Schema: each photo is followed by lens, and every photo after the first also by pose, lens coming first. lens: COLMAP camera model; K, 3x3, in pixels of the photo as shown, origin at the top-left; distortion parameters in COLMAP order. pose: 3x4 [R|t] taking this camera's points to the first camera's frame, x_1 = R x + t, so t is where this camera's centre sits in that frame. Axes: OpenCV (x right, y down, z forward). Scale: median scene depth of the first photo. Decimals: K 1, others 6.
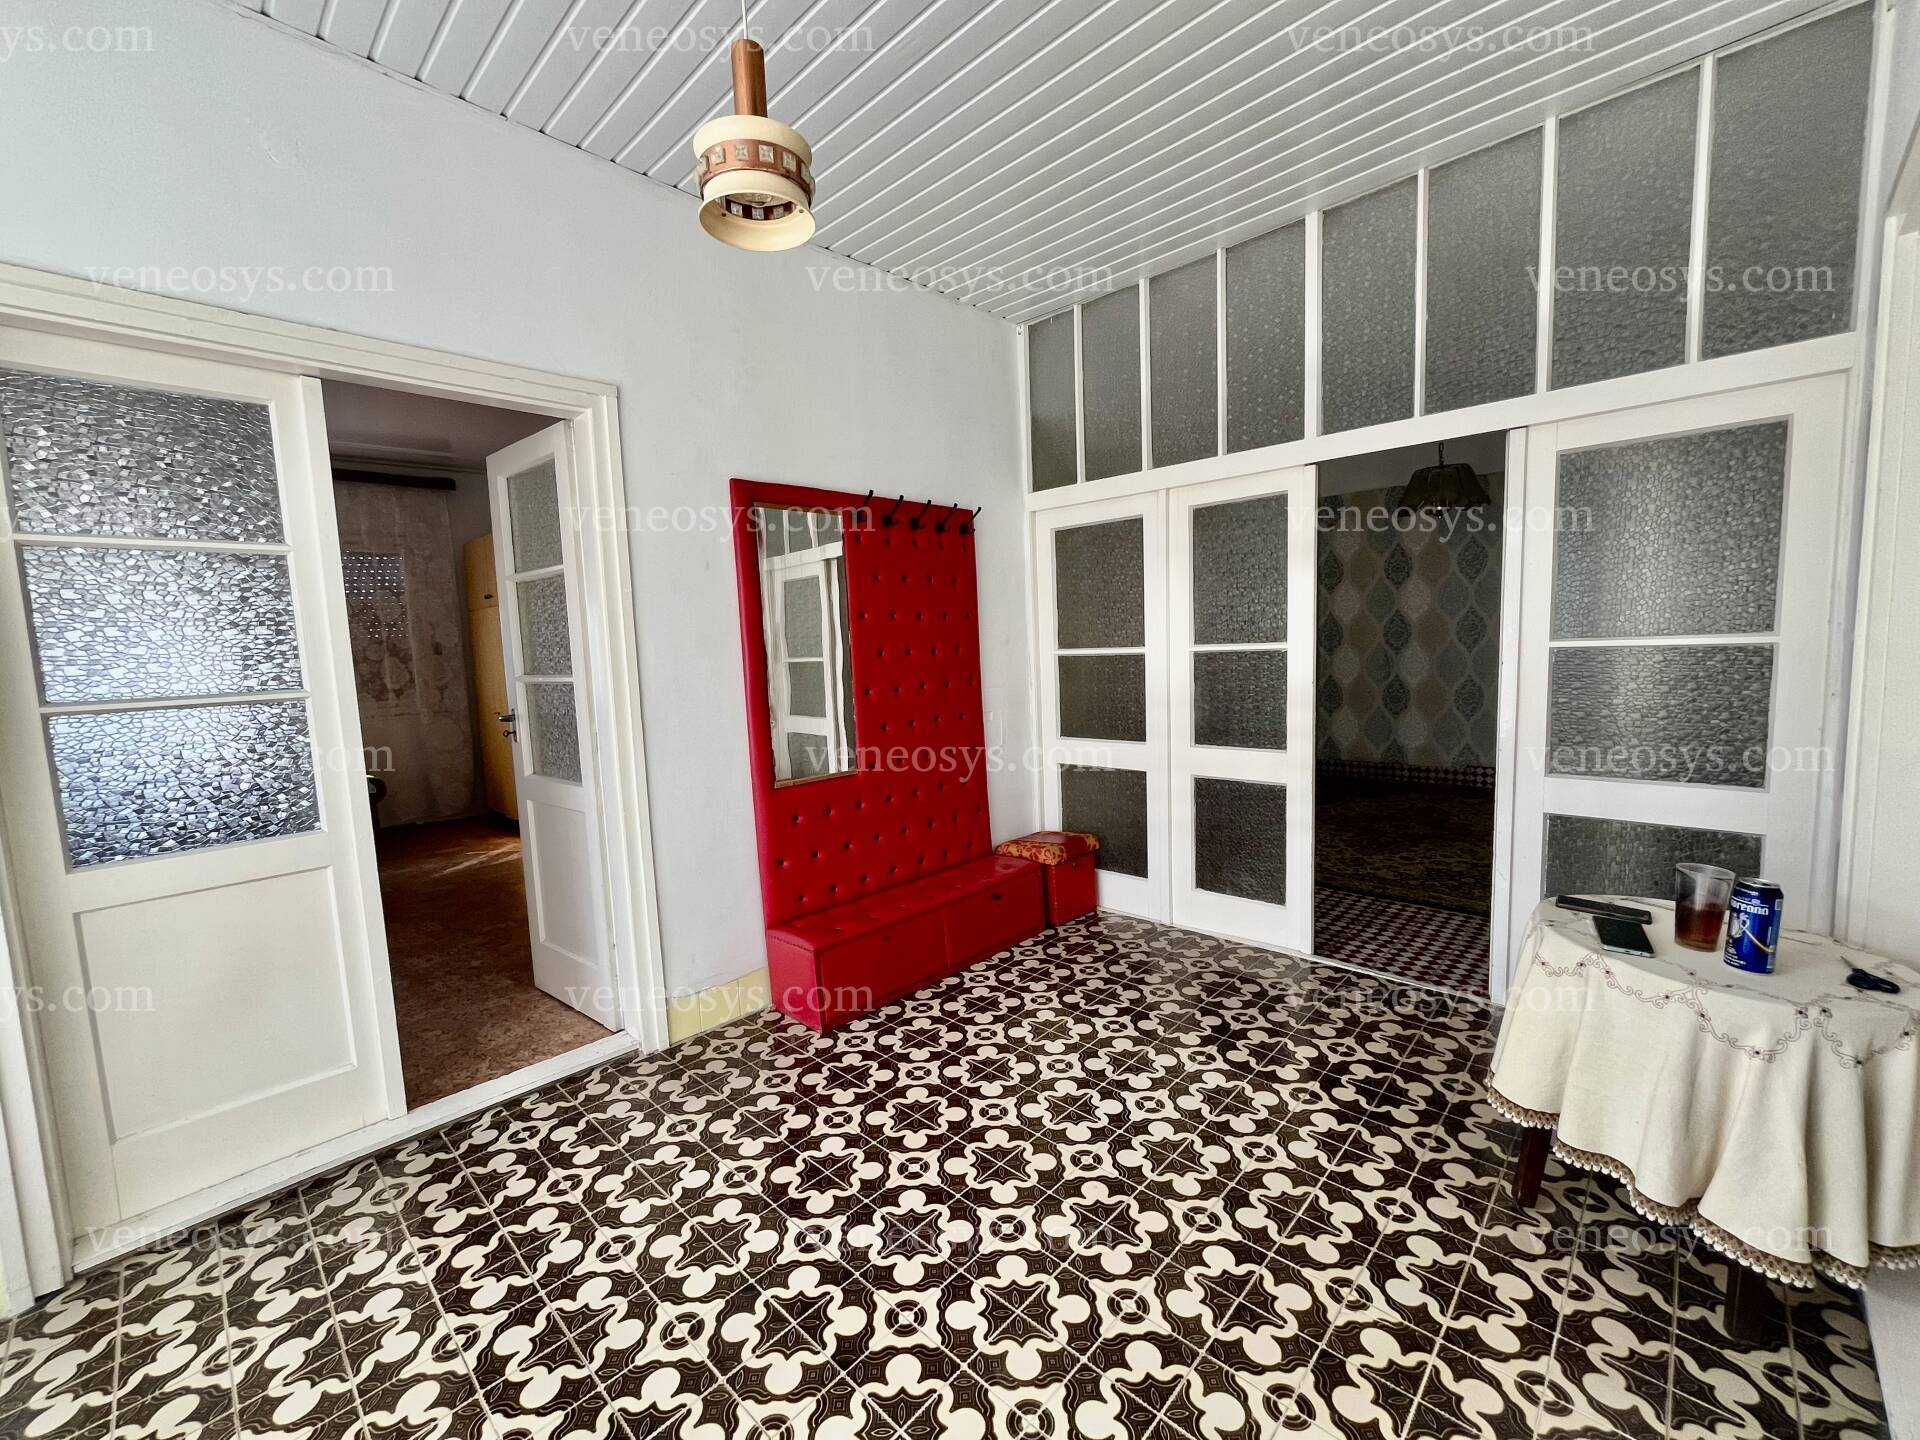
lens RADIAL K [[777.3, 0, 956.6], [0, 777.3, 722.0], [0, 0, 1]] dist [-0.003879, 0.000254]
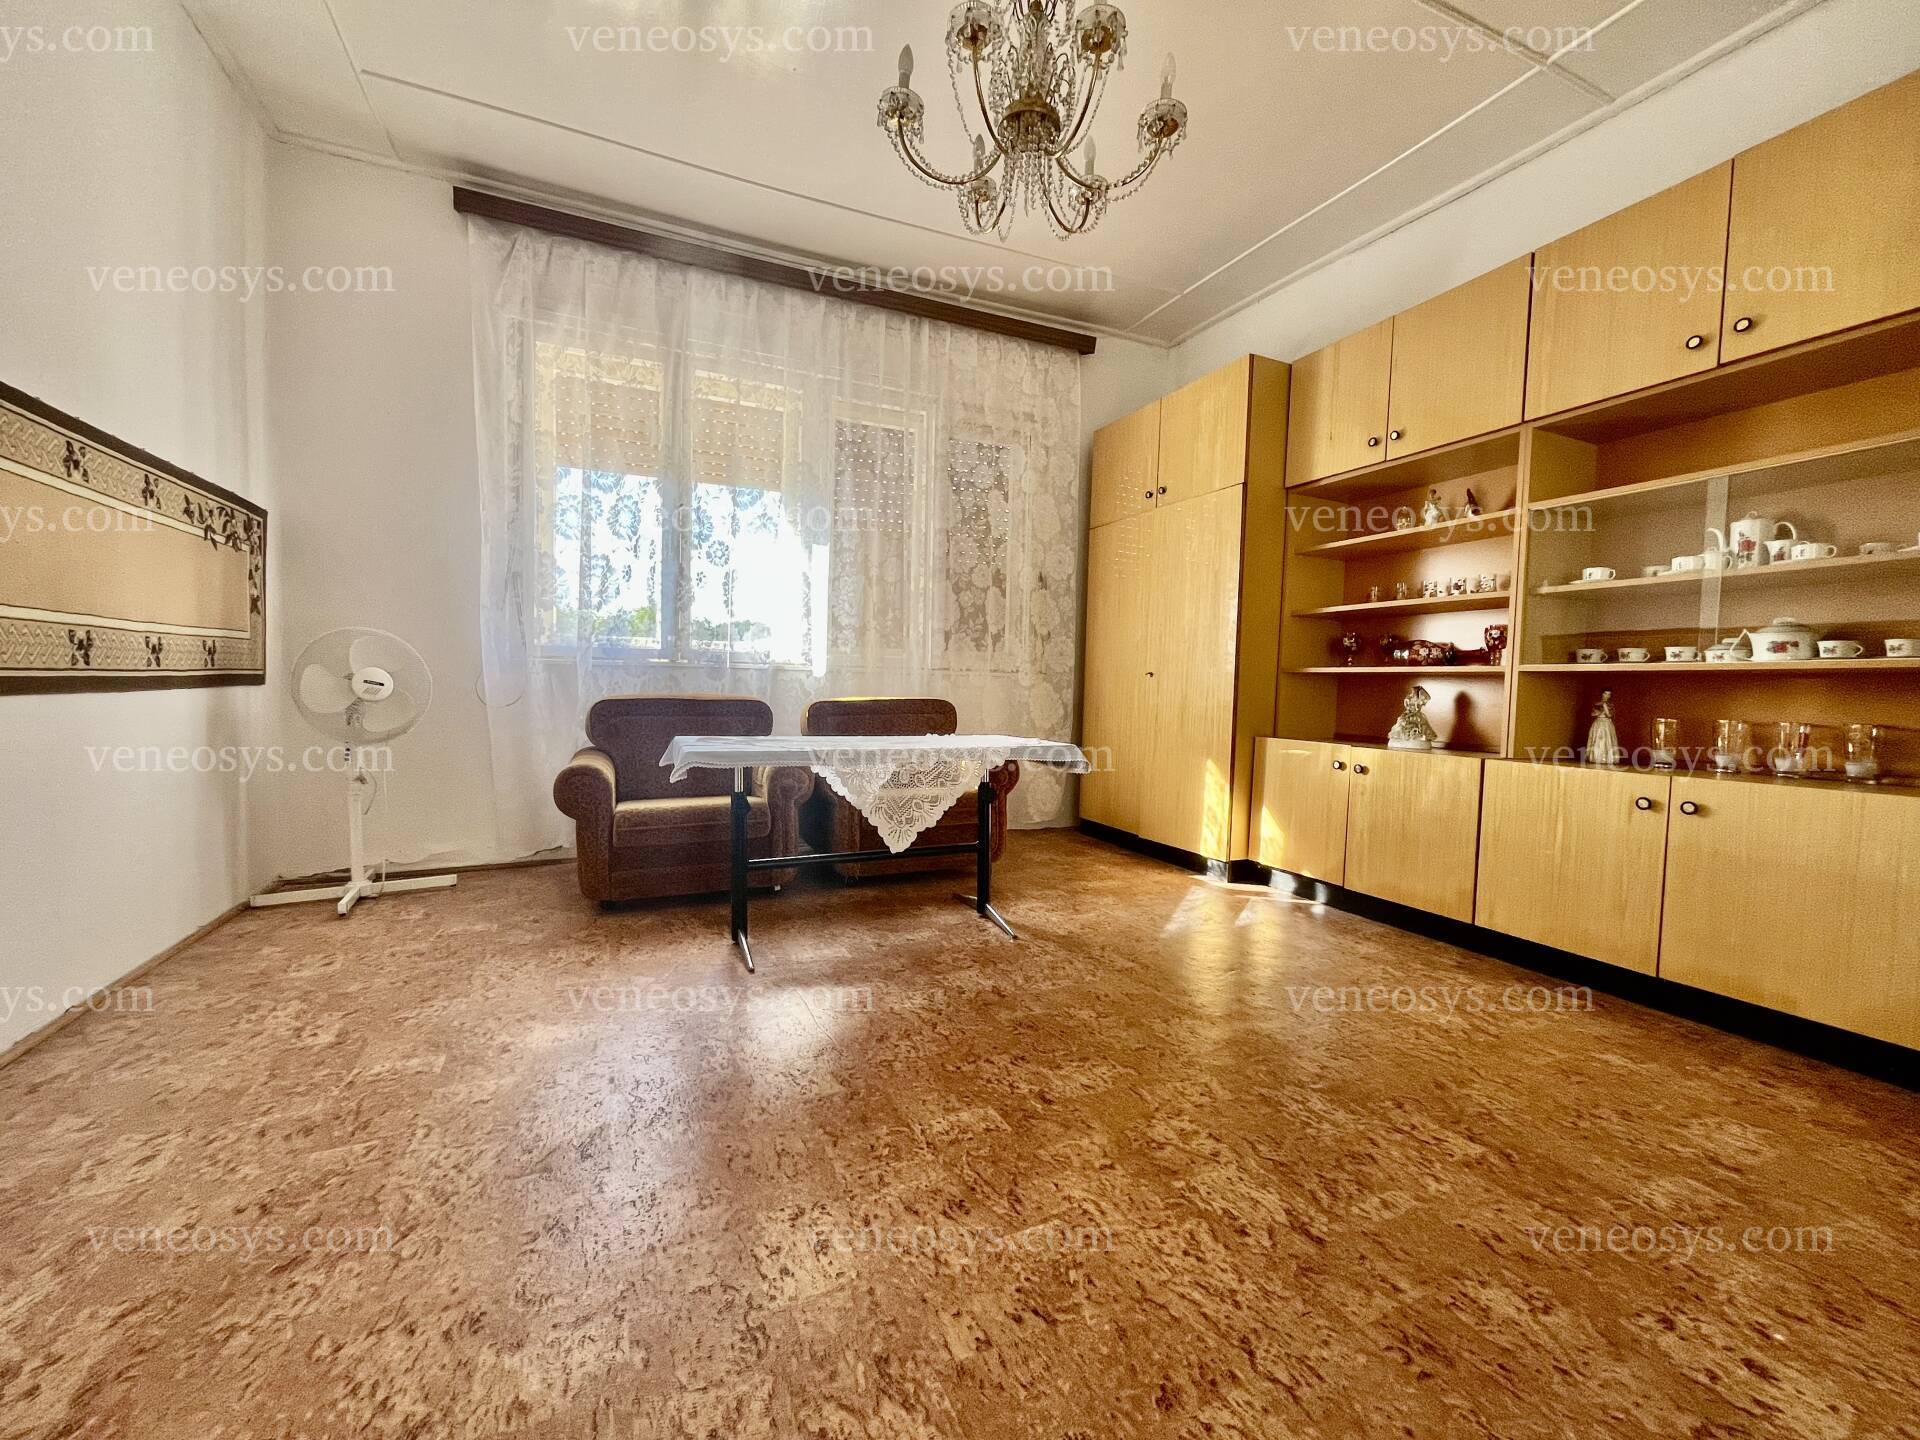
lens RADIAL K [[777.3, 0, 956.6], [0, 777.3, 722.0], [0, 0, 1]] dist [-0.003879, 0.000254]
pose [[0.922243, 0.082202, -0.377771, -0.258223], [-0.100809, 0.994462, -0.029709, 0.033030], [0.373236, 0.065482, 0.925422, 0.184107]]
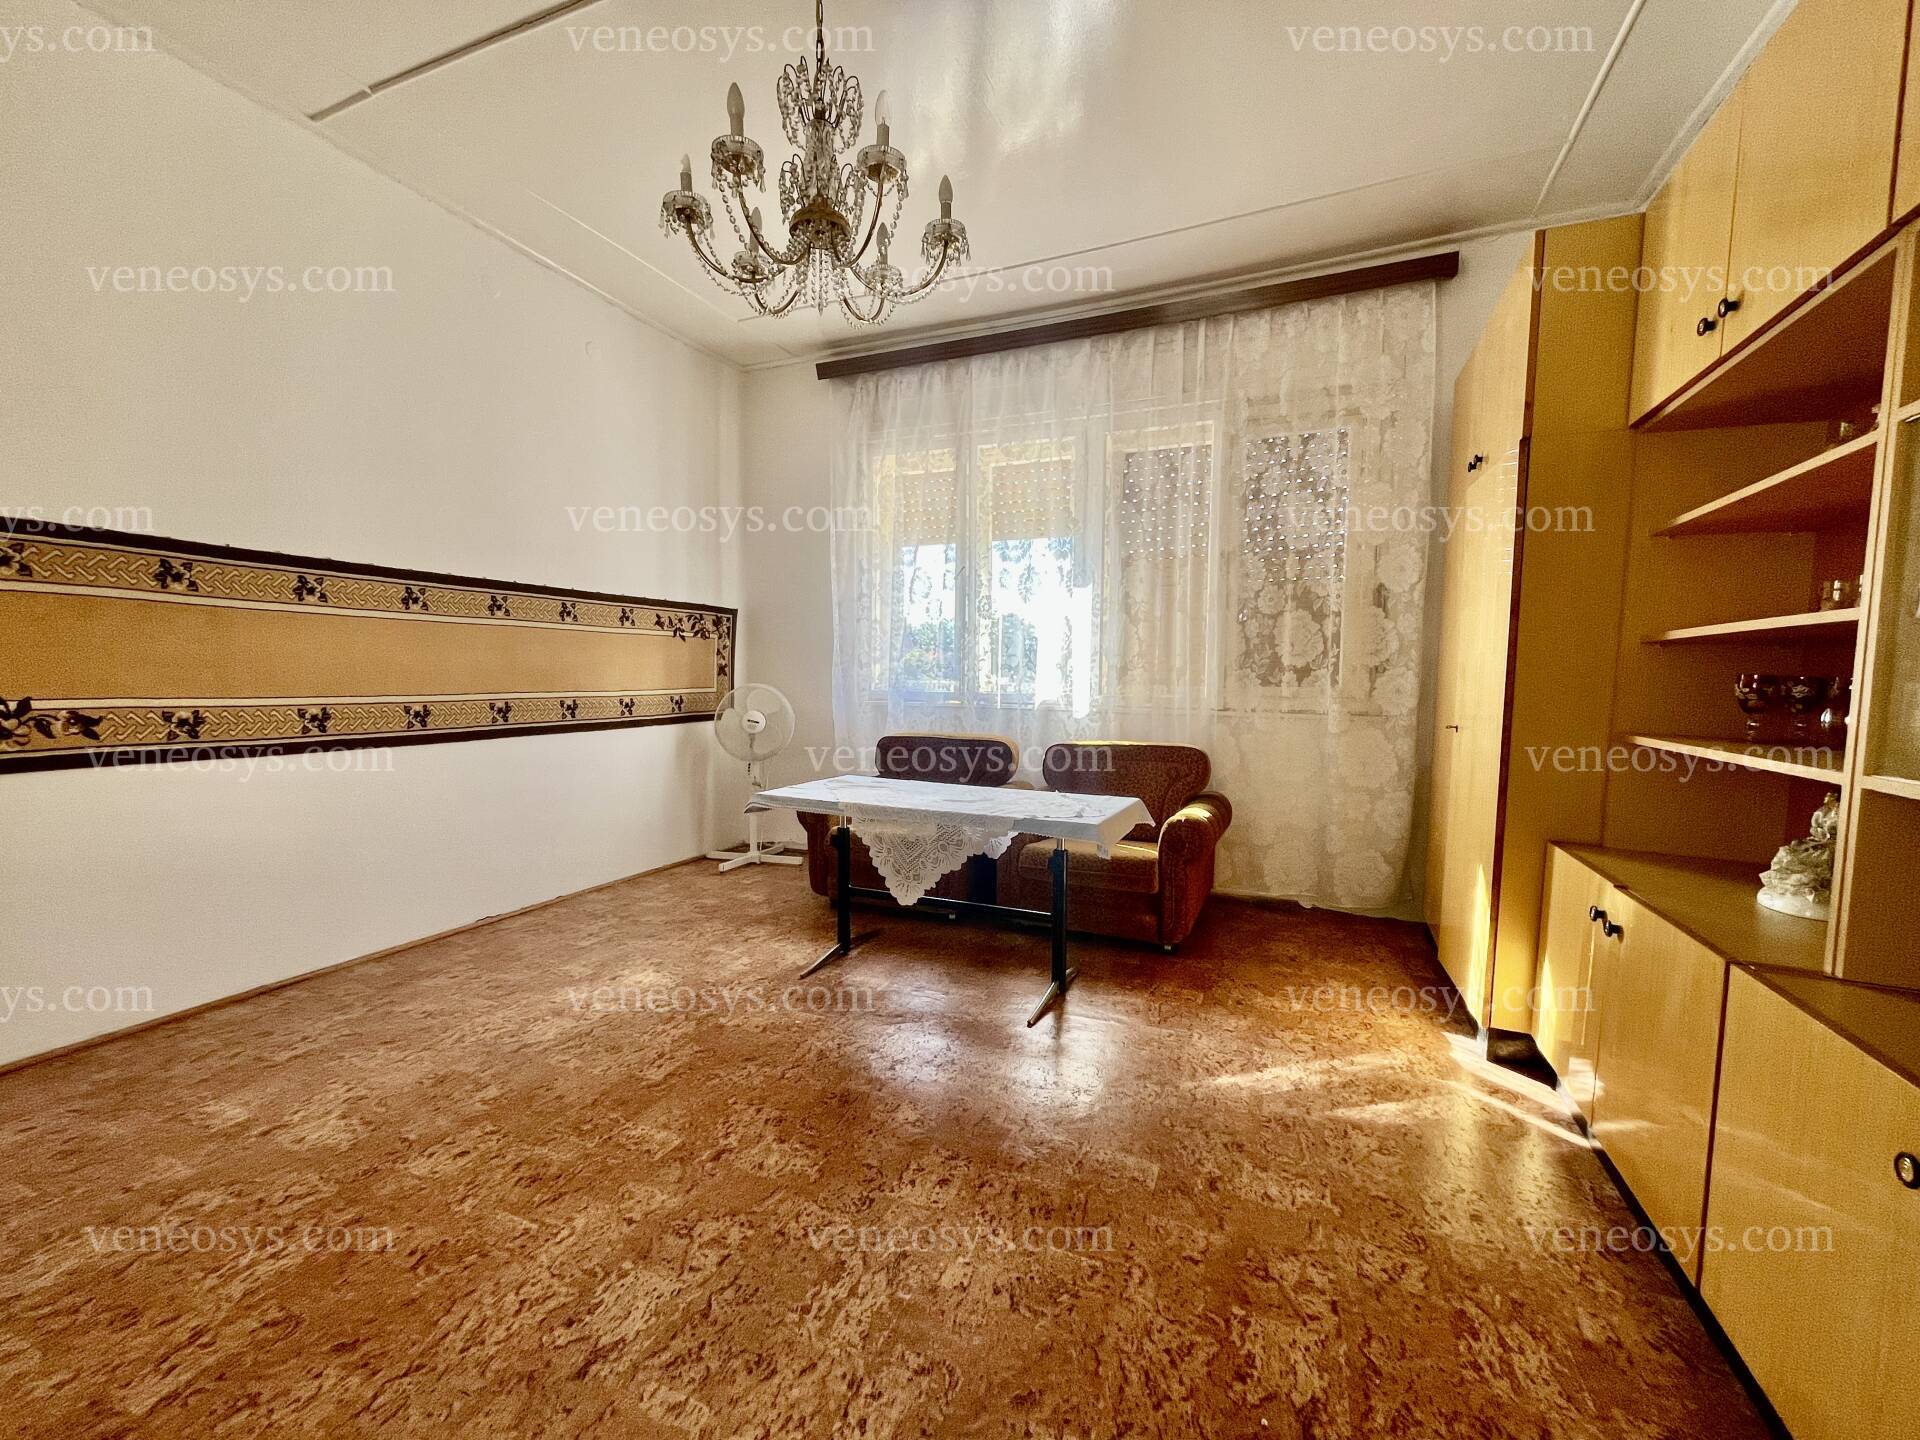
lens RADIAL K [[777.3, 0, 956.6], [0, 777.3, 722.0], [0, 0, 1]] dist [-0.003879, 0.000254]
pose [[0.340238, 0.105117, -0.934446, -0.143631], [-0.123818, 0.990088, 0.066293, -0.004549], [0.932152, 0.093146, 0.349881, 0.304313]]
